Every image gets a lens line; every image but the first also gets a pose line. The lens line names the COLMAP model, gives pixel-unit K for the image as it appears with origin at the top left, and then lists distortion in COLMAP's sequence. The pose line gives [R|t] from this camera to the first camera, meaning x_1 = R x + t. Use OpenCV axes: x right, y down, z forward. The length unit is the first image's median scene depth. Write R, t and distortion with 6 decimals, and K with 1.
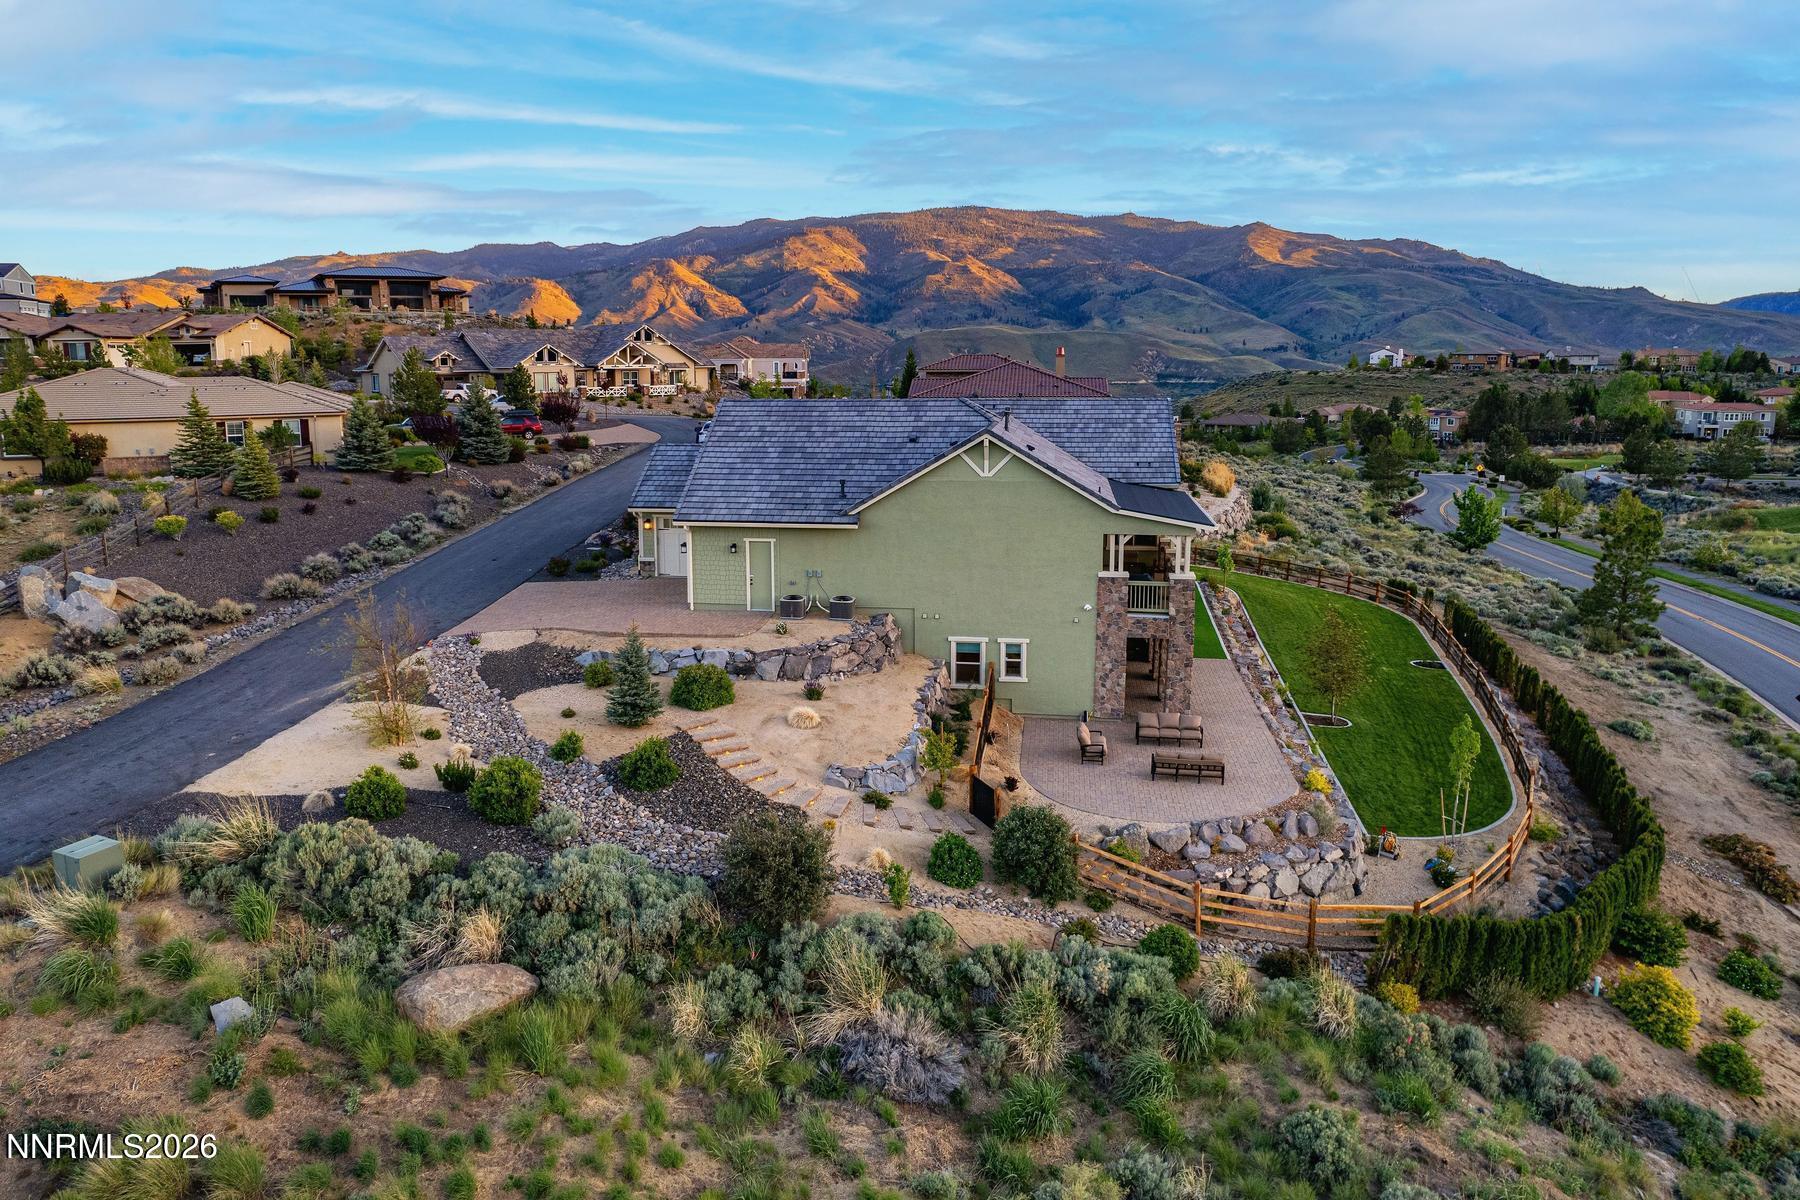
lens RADIAL K [[1435.4, 0, 759.8], [0, 1435.4, 595.1], [0, 0, 1]] dist [-0.094440, 0.089559]
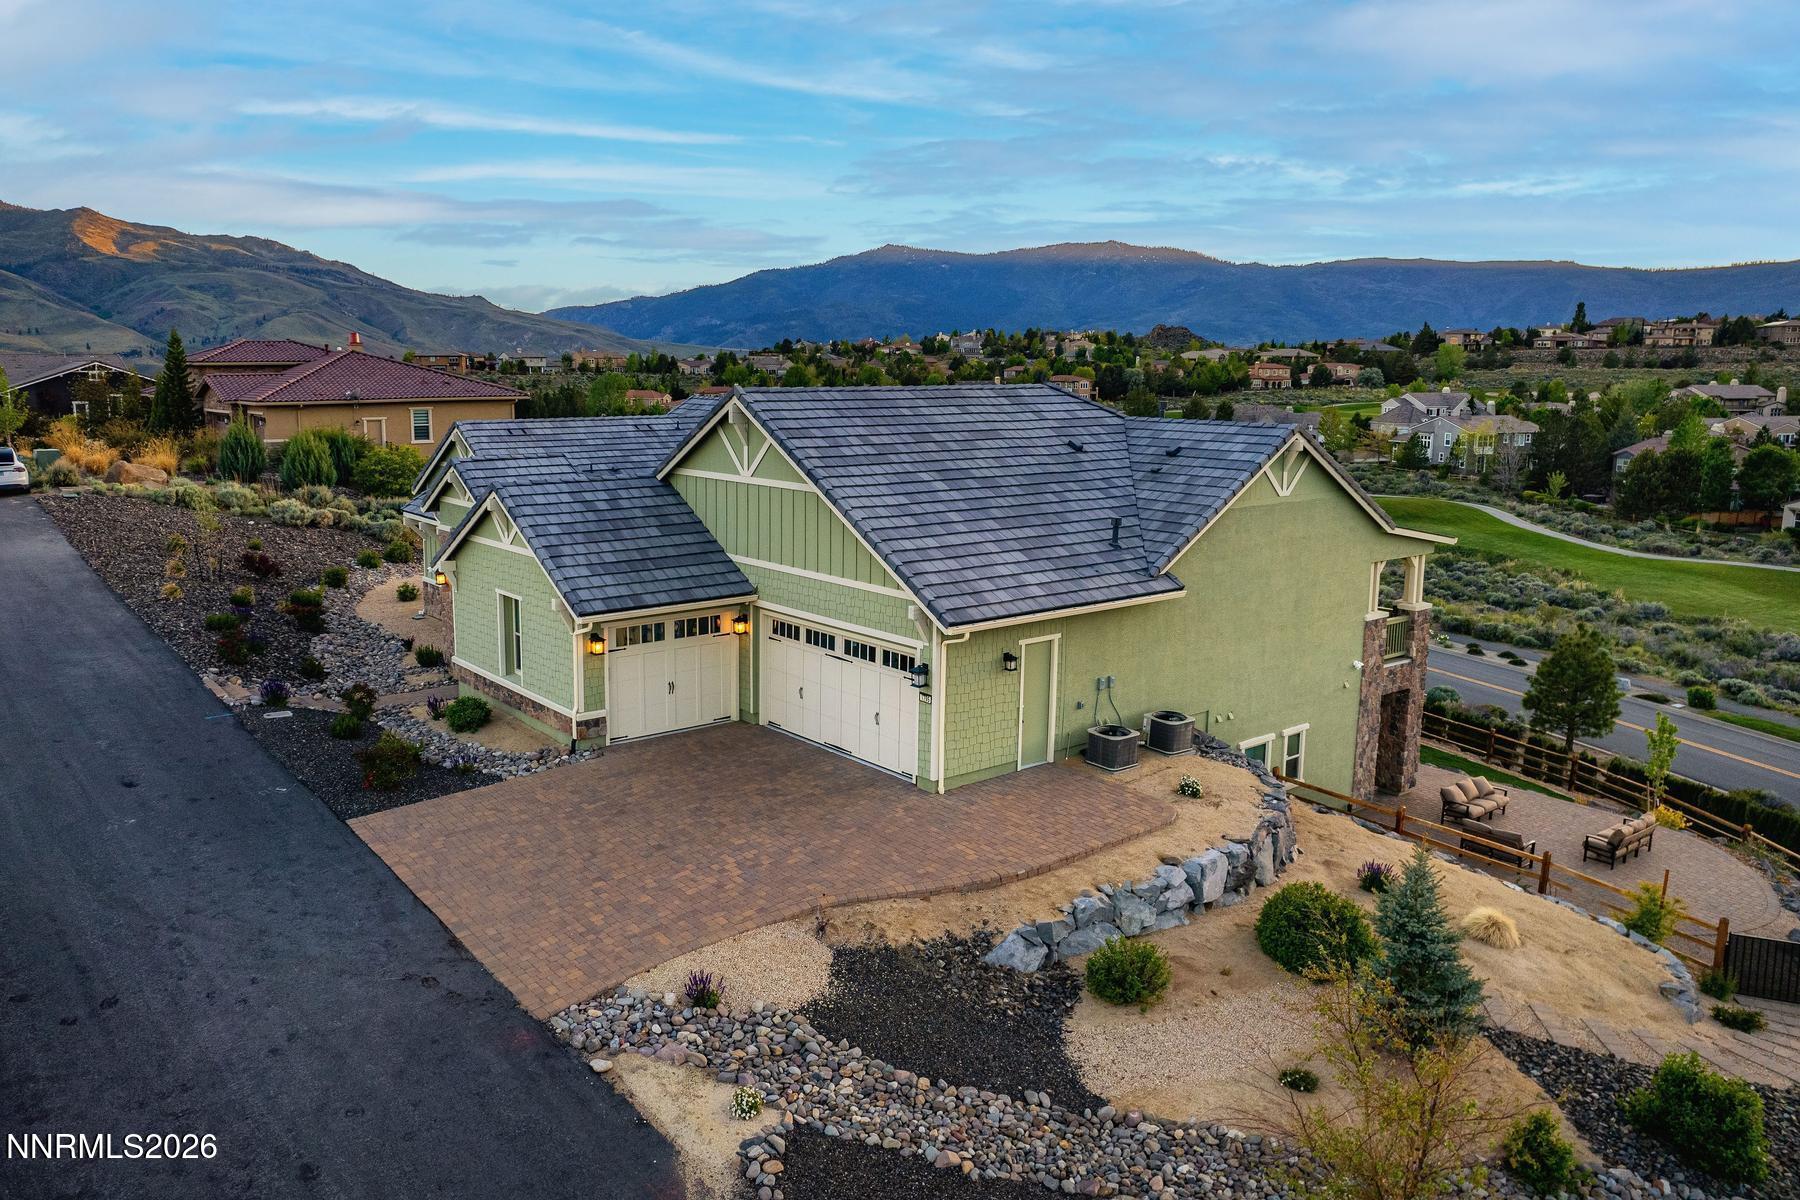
lens RADIAL K [[1435.4, 0, 759.8], [0, 1435.4, 595.1], [0, 0, 1]] dist [-0.094440, 0.089559]
pose [[0.599222, -0.117266, 0.791948, -0.118518], [0.125419, 0.990750, 0.051806, -0.023232], [-0.790698, 0.068282, 0.608386, 0.180366]]
